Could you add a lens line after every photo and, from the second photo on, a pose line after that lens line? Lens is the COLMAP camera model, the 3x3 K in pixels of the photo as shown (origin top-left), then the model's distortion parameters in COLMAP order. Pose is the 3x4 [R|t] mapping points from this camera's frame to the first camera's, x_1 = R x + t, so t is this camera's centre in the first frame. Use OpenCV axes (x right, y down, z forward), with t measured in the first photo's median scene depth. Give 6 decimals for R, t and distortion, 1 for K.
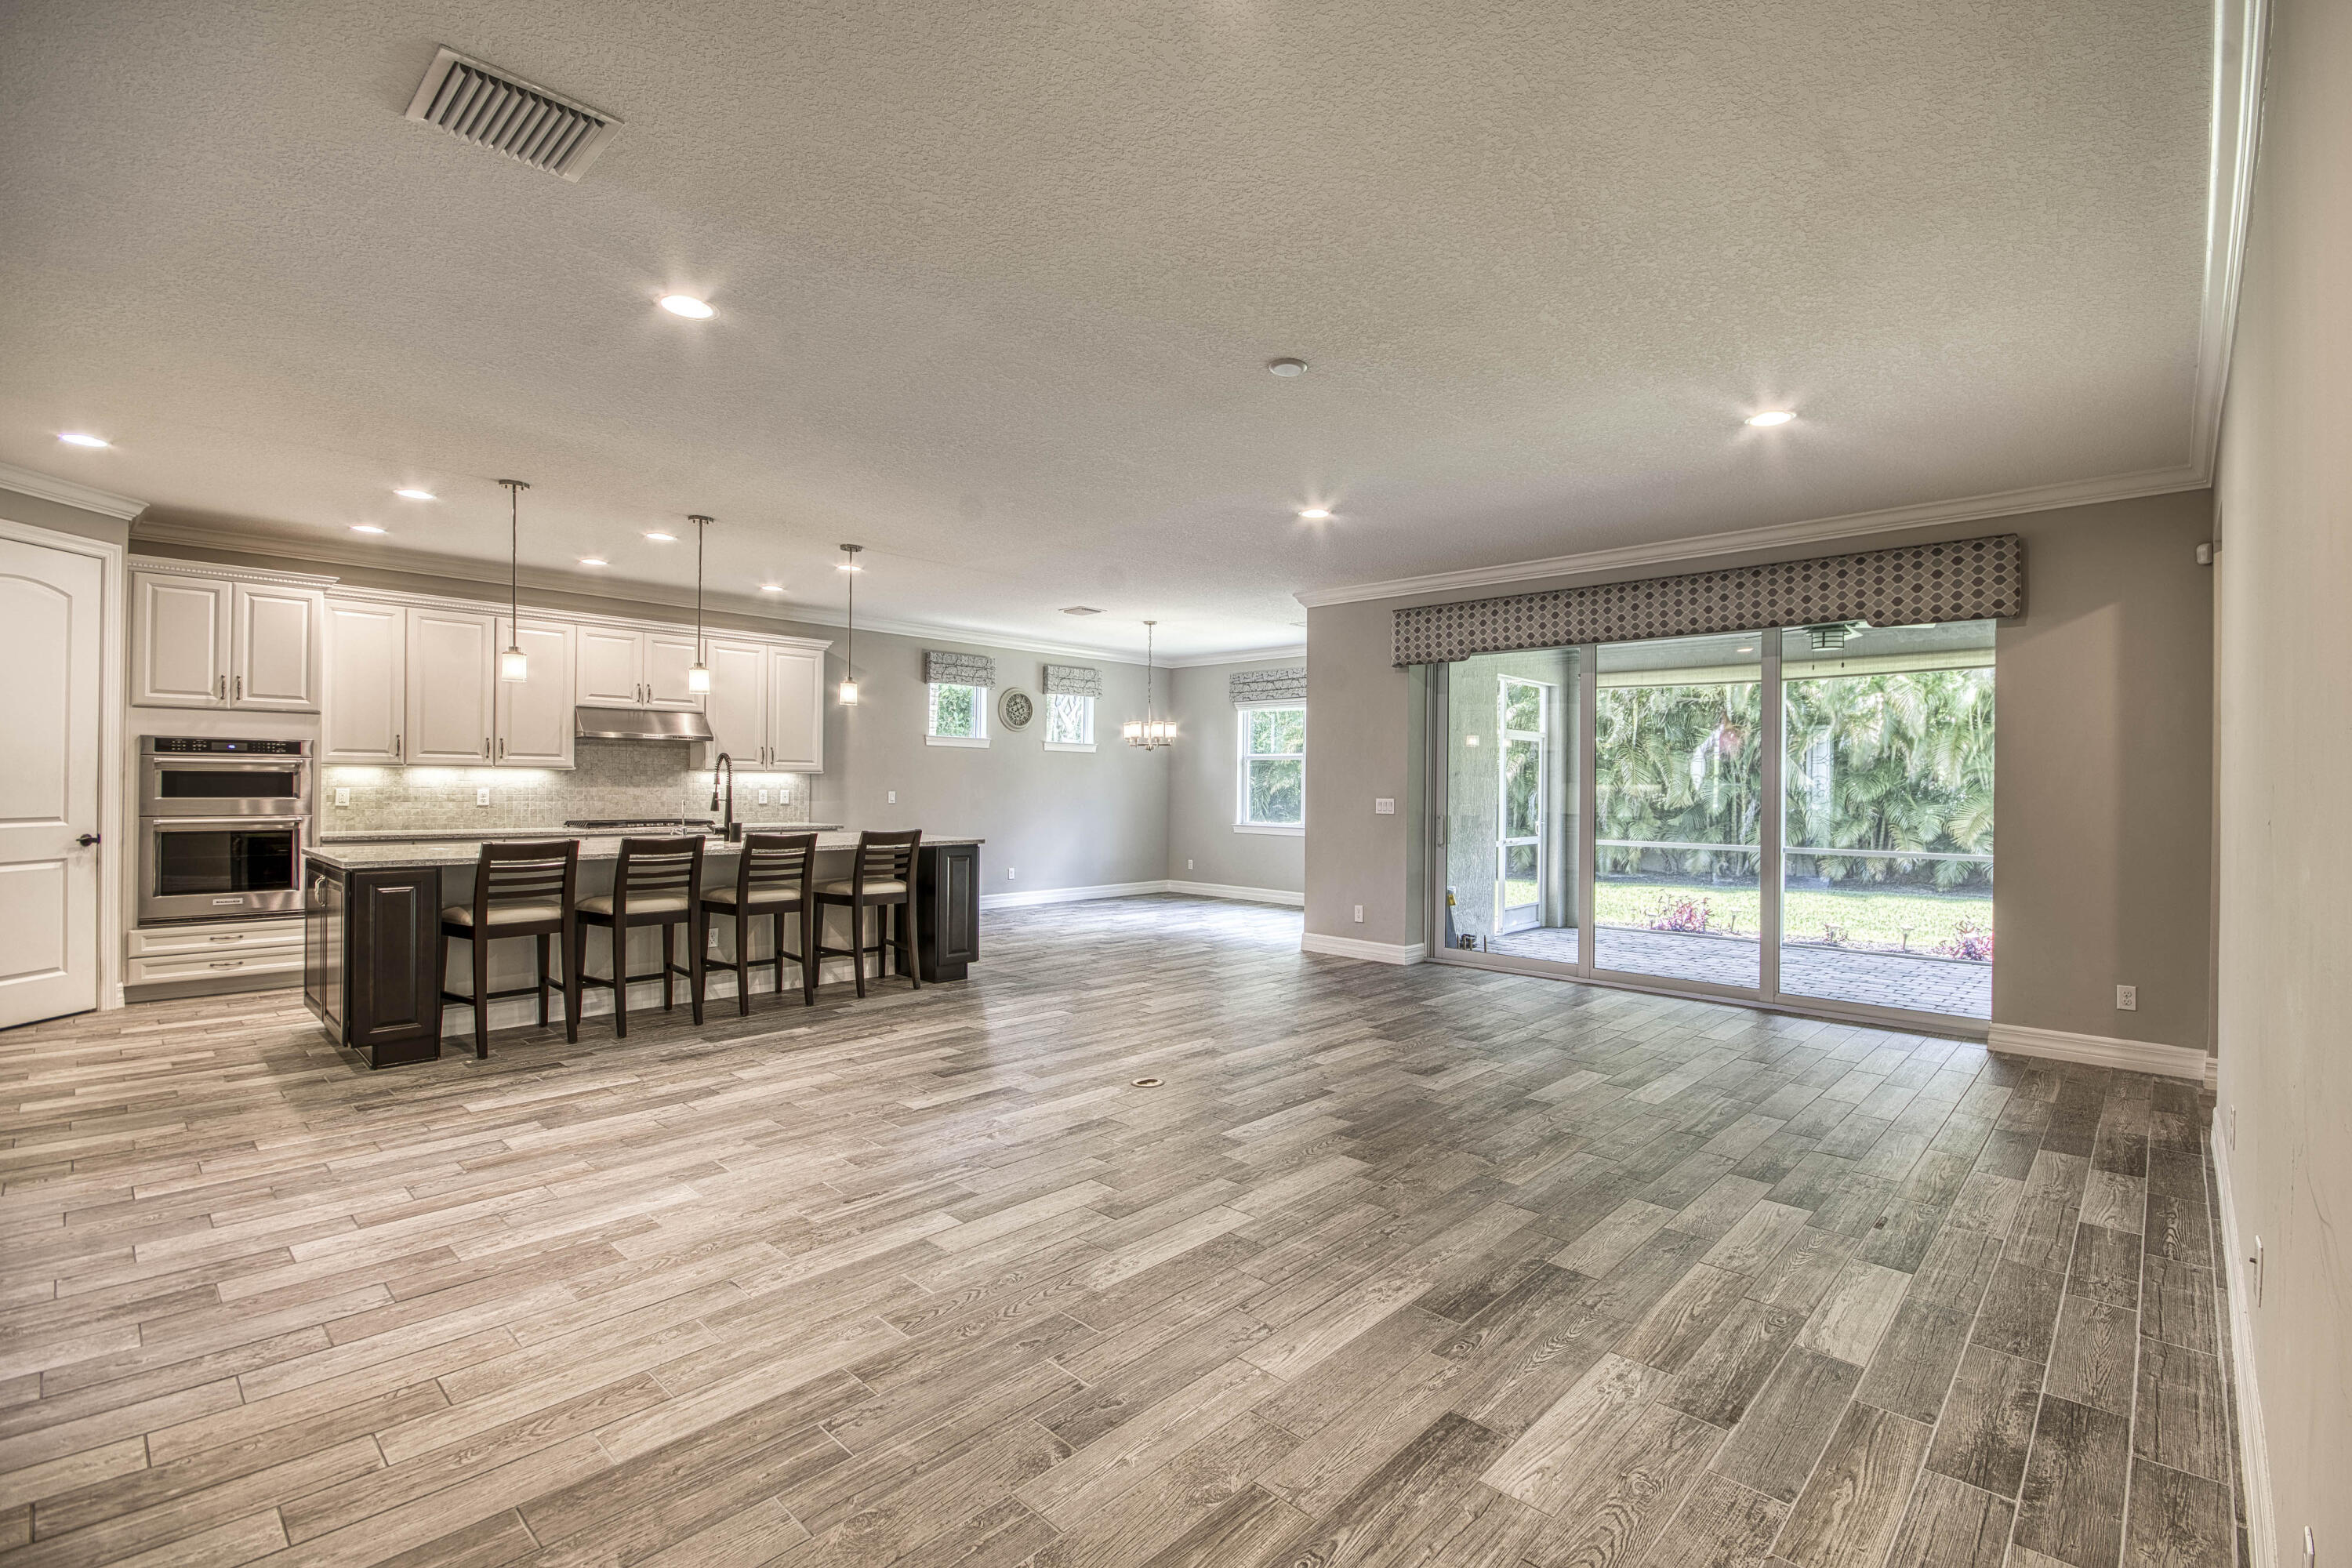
lens RADIAL K [[1041.1, 0, 1236.7], [0, 1041.1, 784.1], [0, 0, 1]] dist [0.002339, -0.015617]
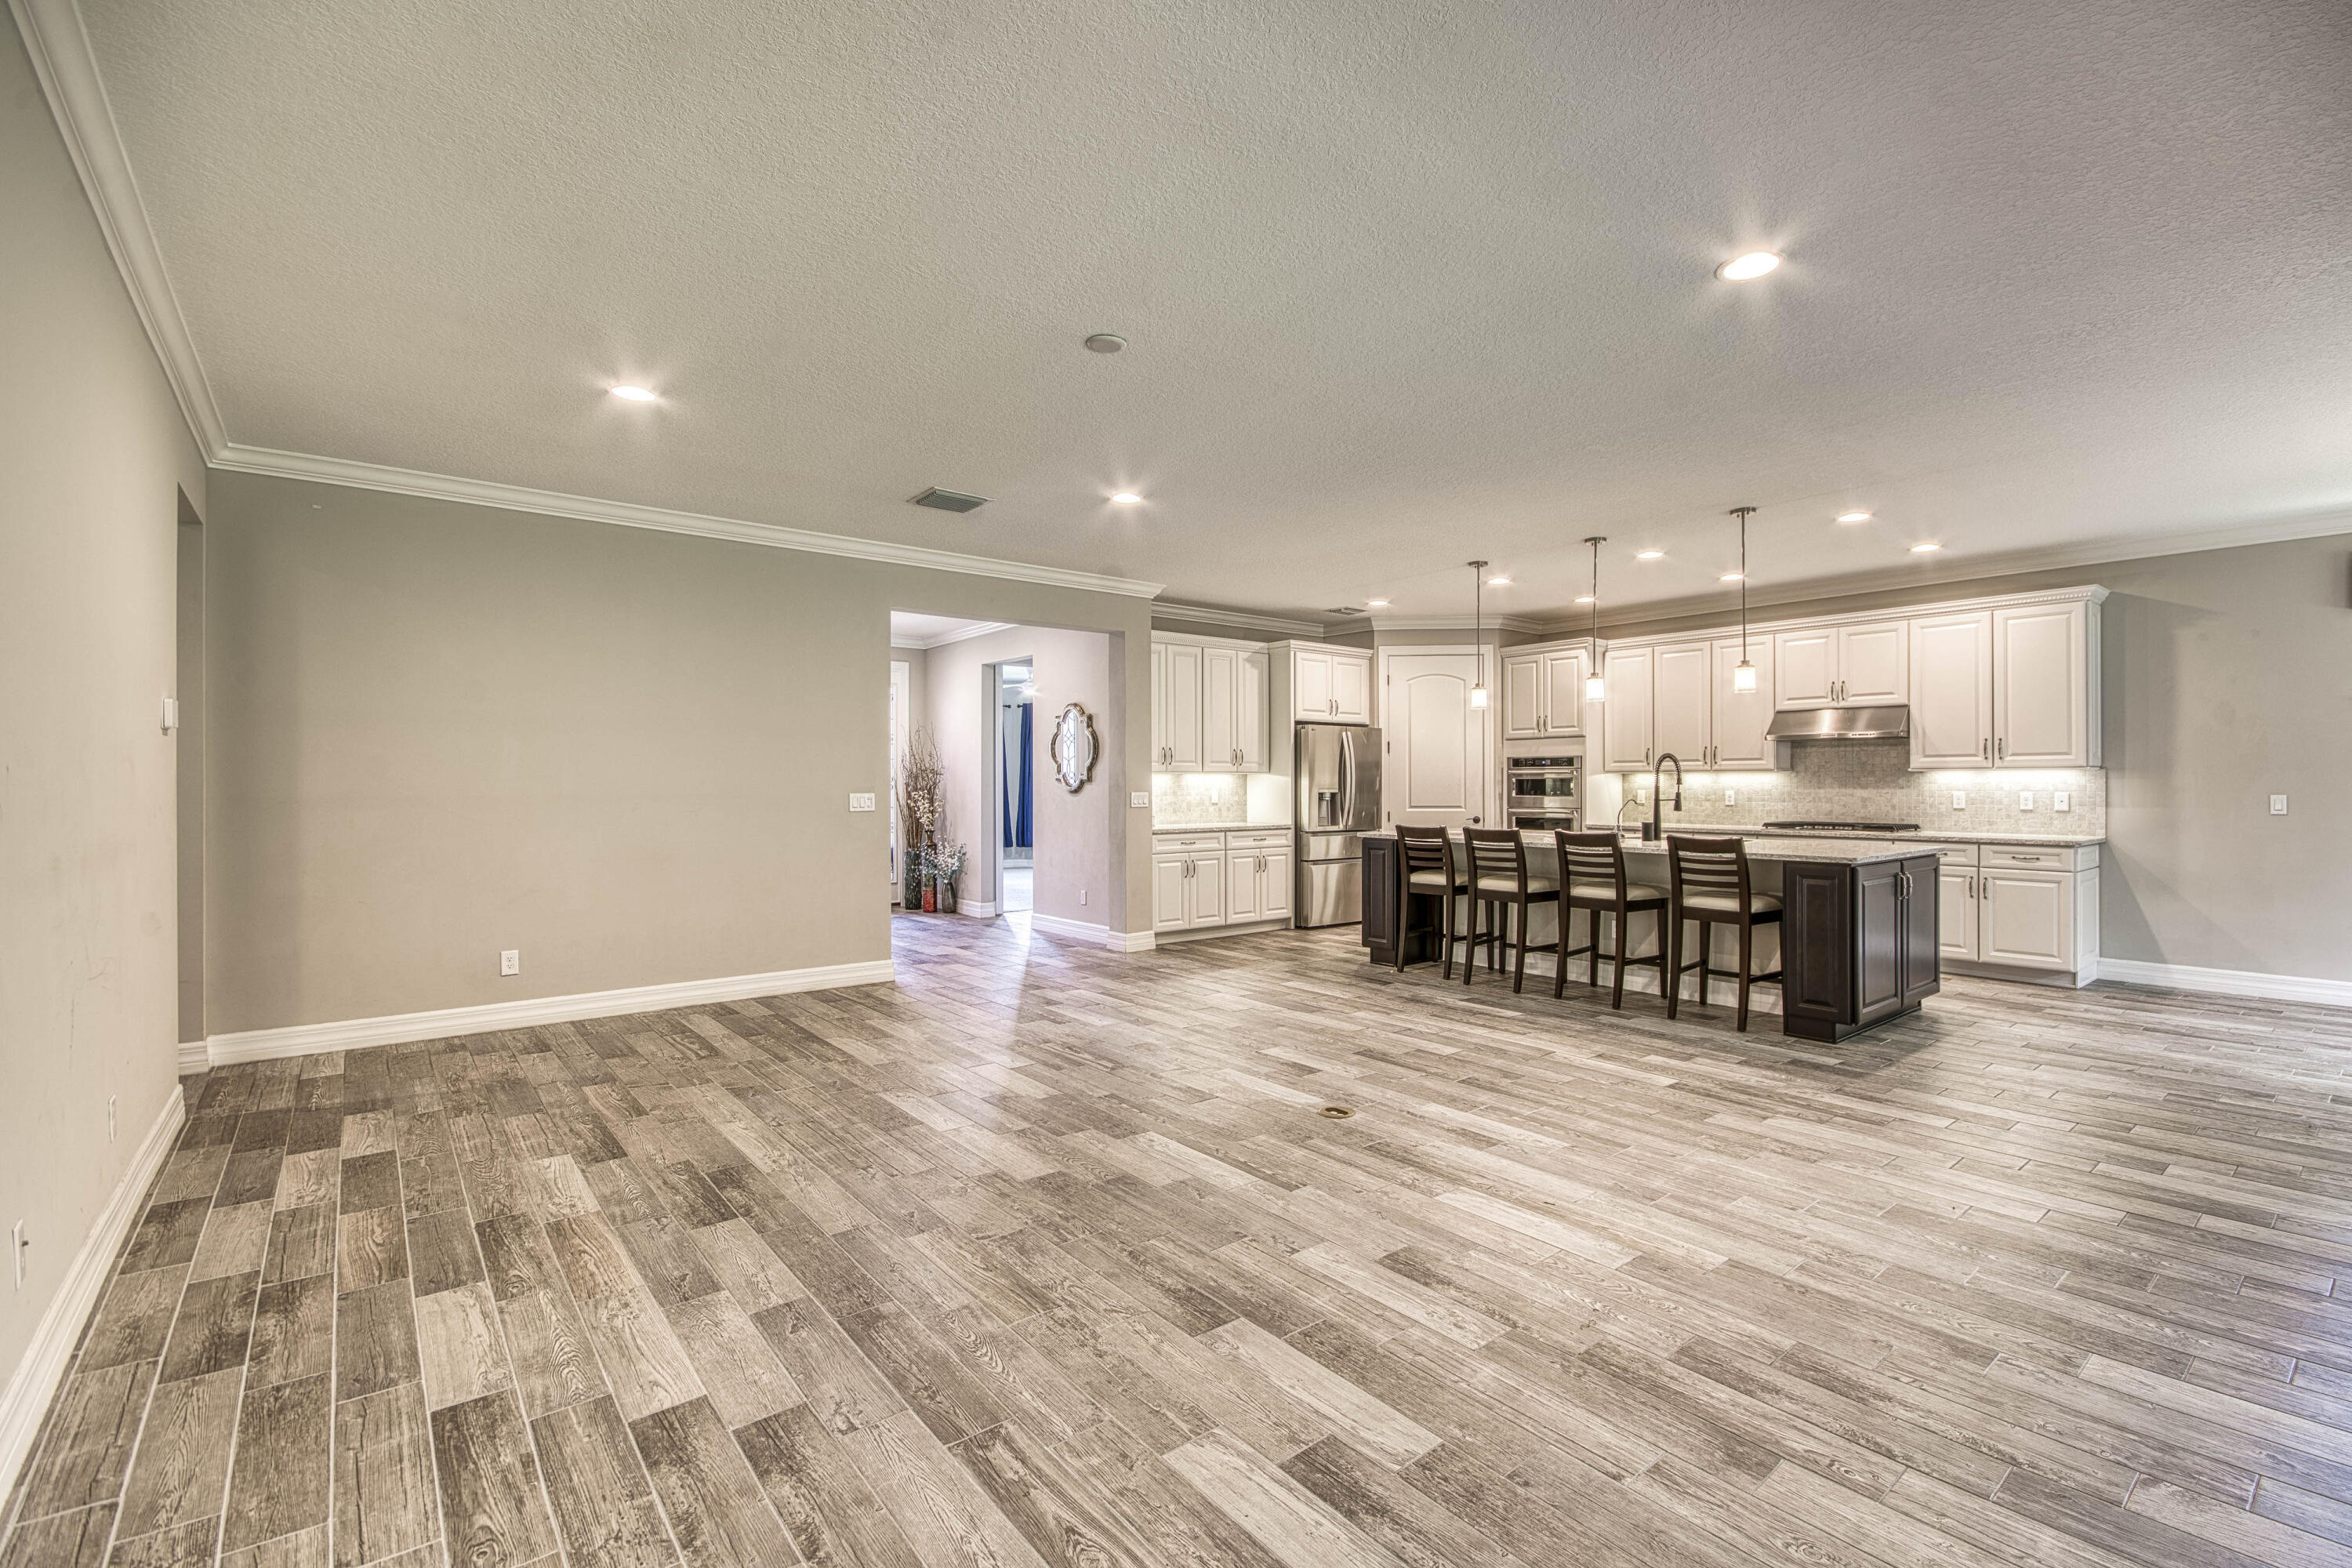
lens RADIAL K [[1041.1, 0, 1236.7], [0, 1041.1, 784.1], [0, 0, 1]] dist [0.002339, -0.015617]
pose [[-0.137595, -0.010254, -0.990436, 0.910222], [0.000391, 0.999946, -0.010406, 0.016806], [0.990489, -0.001819, -0.137583, 1.163164]]
